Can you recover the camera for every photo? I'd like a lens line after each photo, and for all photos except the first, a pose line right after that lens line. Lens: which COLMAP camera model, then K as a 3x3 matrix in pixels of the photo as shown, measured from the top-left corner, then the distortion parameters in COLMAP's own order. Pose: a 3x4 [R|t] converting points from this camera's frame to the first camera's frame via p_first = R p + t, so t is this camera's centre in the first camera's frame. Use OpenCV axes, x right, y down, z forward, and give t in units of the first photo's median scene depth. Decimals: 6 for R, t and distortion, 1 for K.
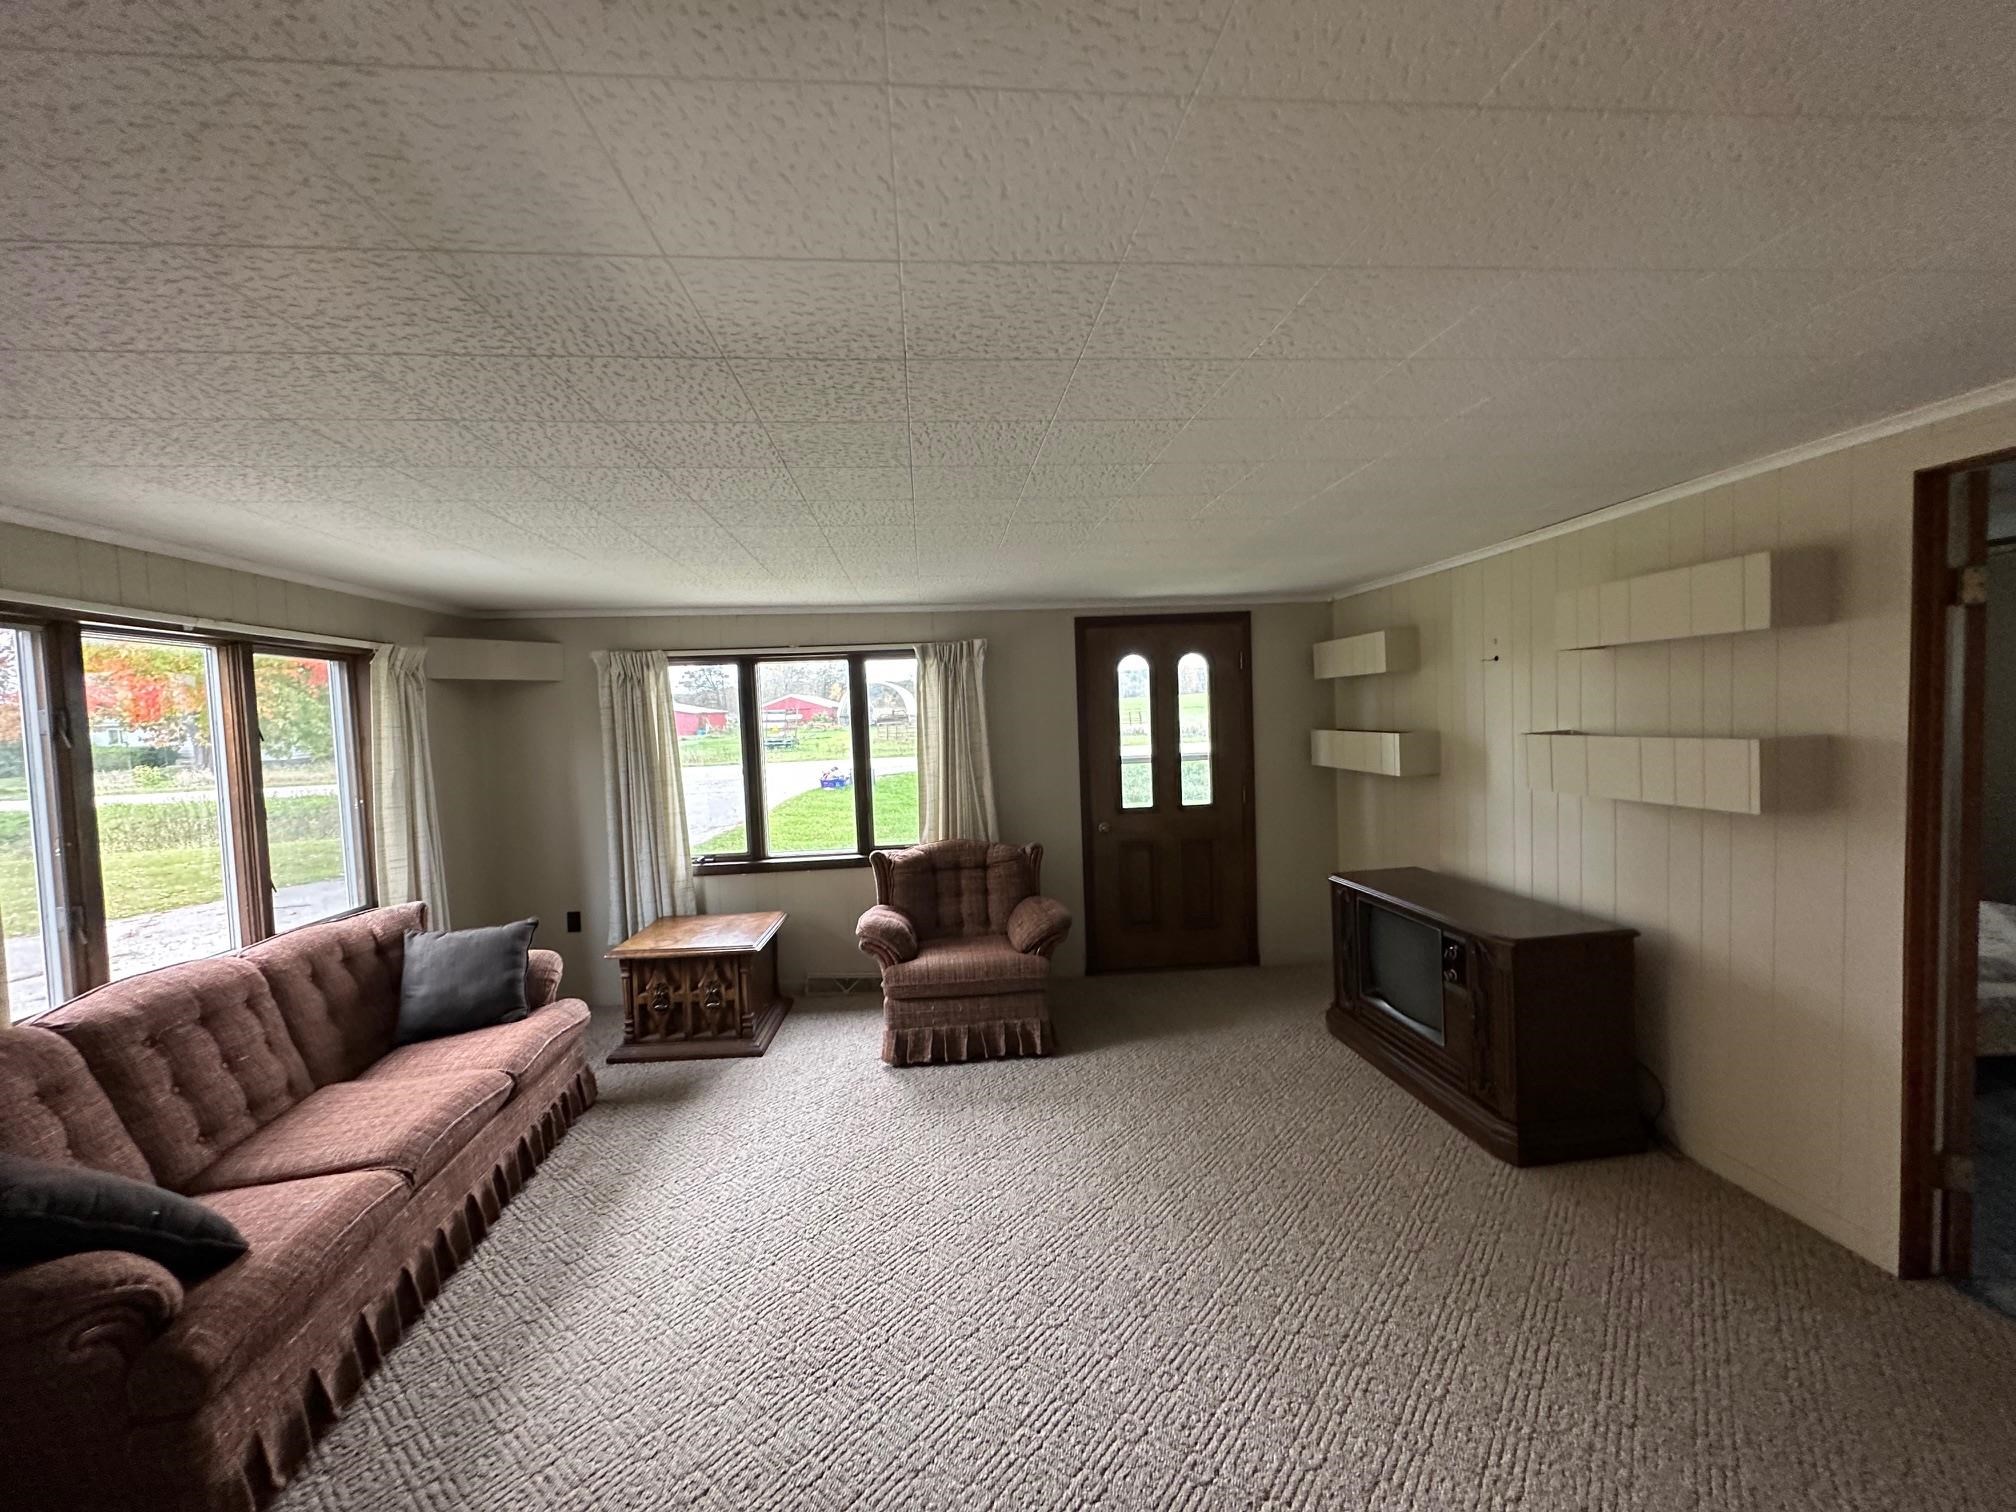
lens RADIAL K [[800.0, 0, 1003.2], [0, 800.0, 756.6], [0, 0, 1]] dist [-0.005315, 0.001792]
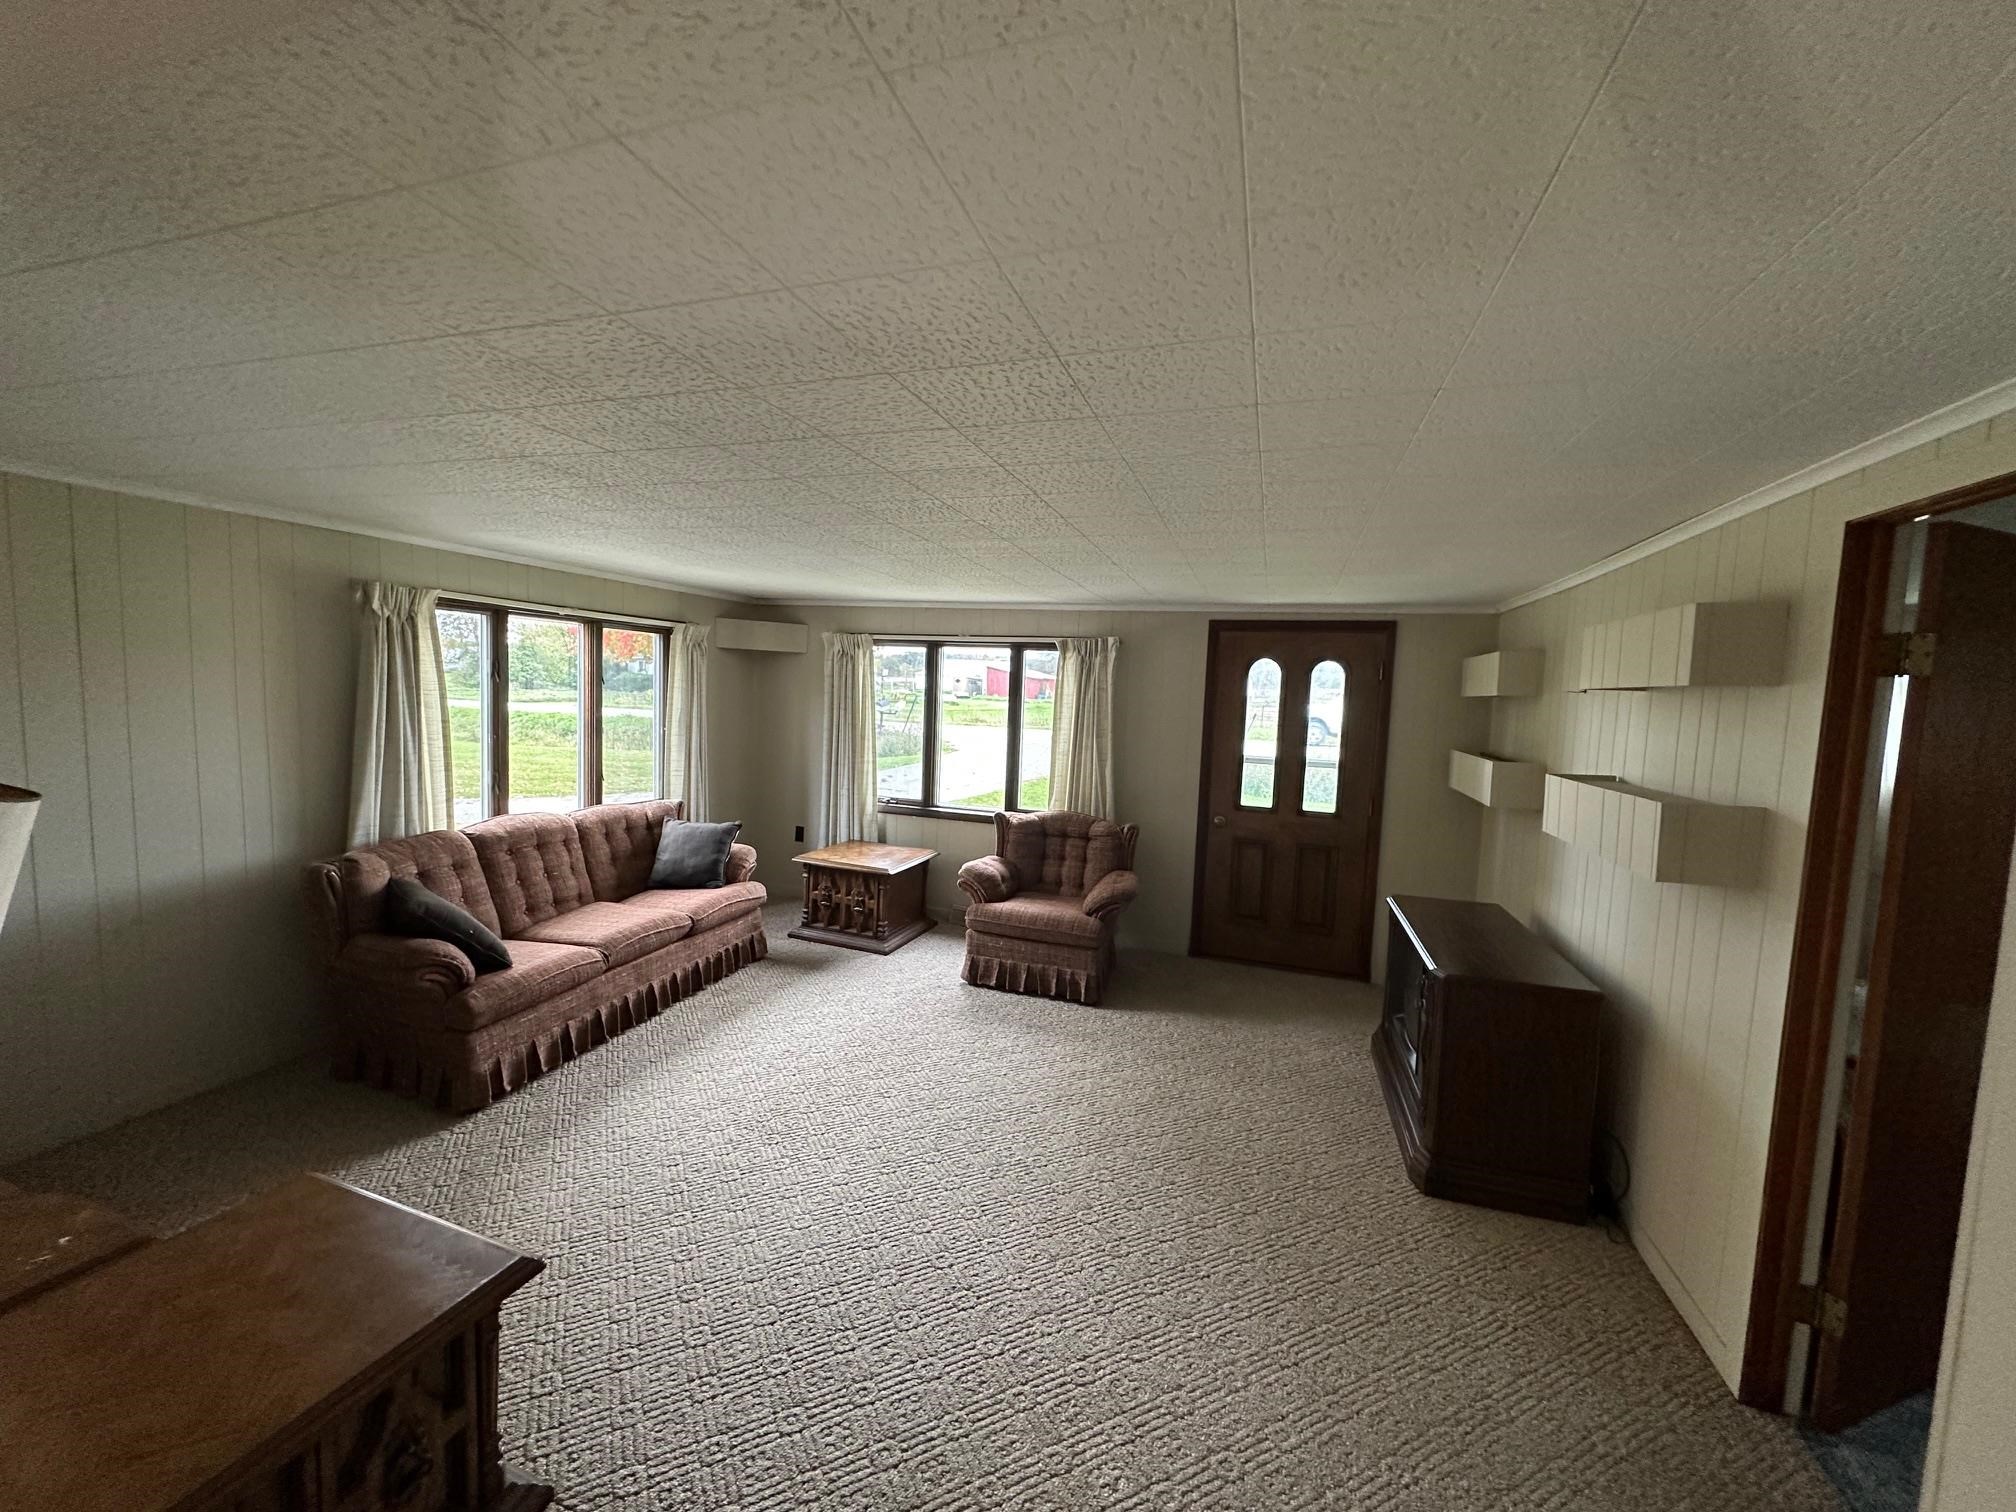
lens RADIAL K [[800.0, 0, 1005.3], [0, 800.0, 754.7], [0, 0, 1]] dist [-0.005315, 0.001792]
pose [[0.909749, 0.108460, -0.400741, 0.372732], [-0.096924, 0.994084, 0.049013, -0.029774], [0.403686, -0.005748, 0.914880, -0.104227]]
